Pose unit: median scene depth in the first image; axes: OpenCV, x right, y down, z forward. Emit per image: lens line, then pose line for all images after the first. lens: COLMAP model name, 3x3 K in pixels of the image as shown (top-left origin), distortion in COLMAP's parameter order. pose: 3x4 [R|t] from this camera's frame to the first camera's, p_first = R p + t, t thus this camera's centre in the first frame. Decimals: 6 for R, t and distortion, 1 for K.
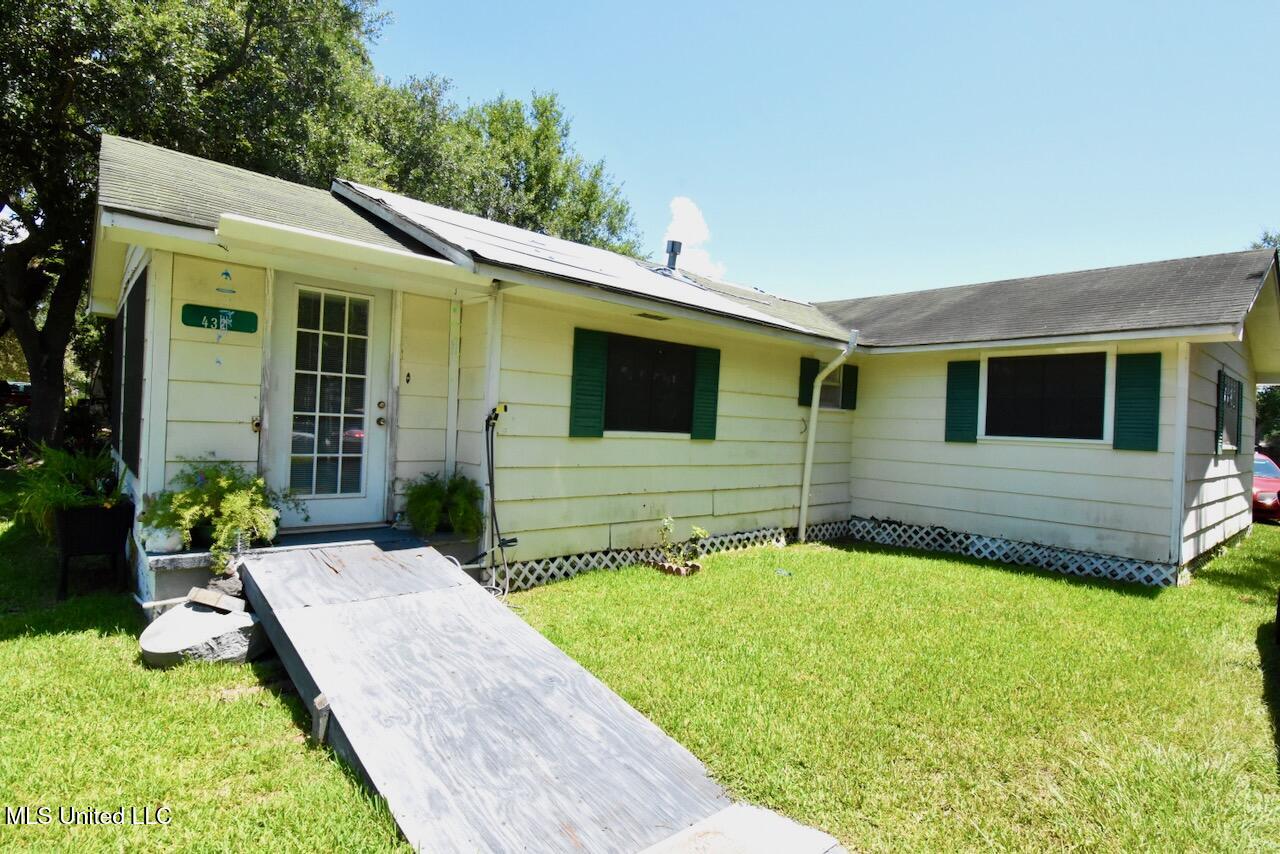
lens RADIAL K [[652.7, 0, 640.0], [0, 652.7, 427.0], [0, 0, 1]] dist [0.015716, -0.025823]
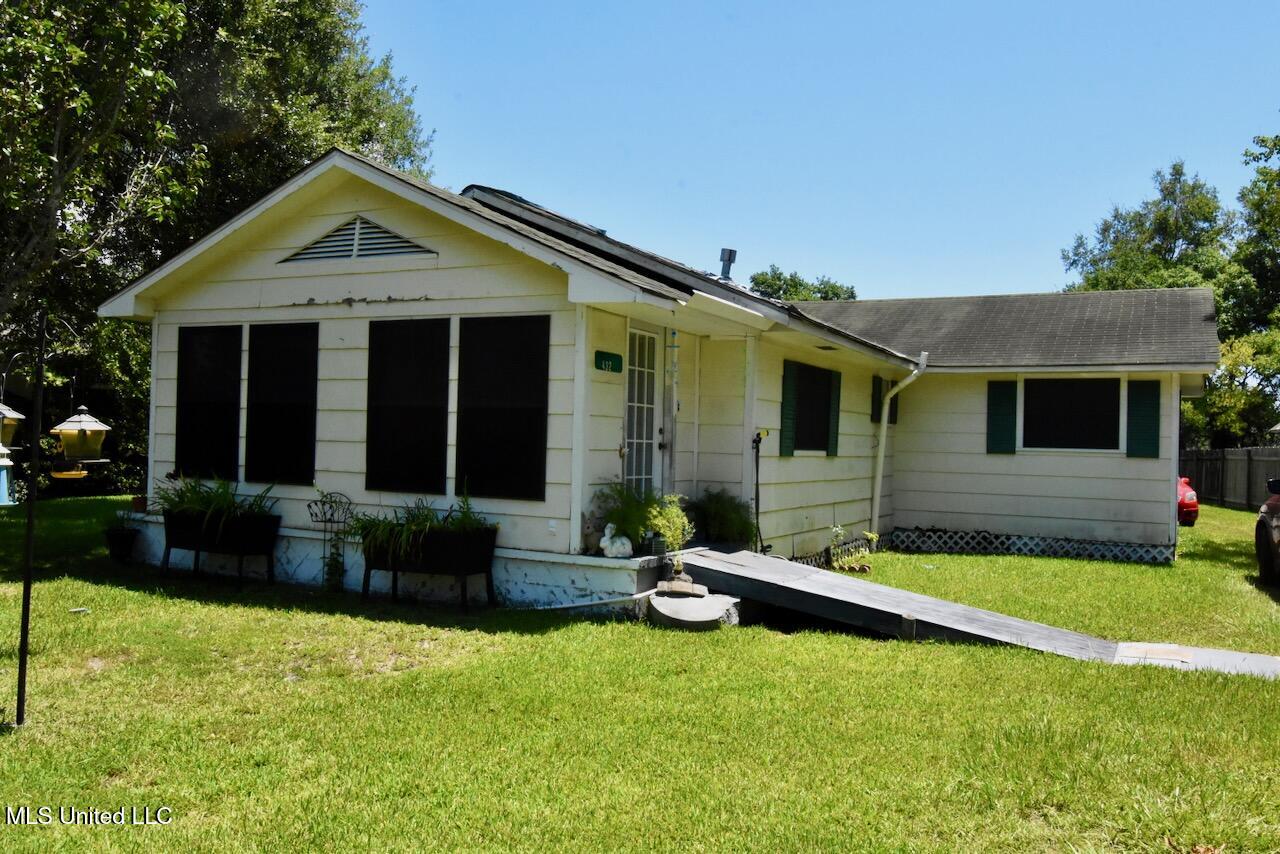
lens RADIAL K [[1059.0, 0, 640.0], [0, 1059.0, 427.0], [0, 0, 1]] dist [0.005889, 0.001296]
pose [[0.929267, -0.010881, 0.369250, -0.823502], [0.013153, 0.999907, -0.003637, -0.026183], [-0.369176, 0.008236, 0.929323, -0.498475]]
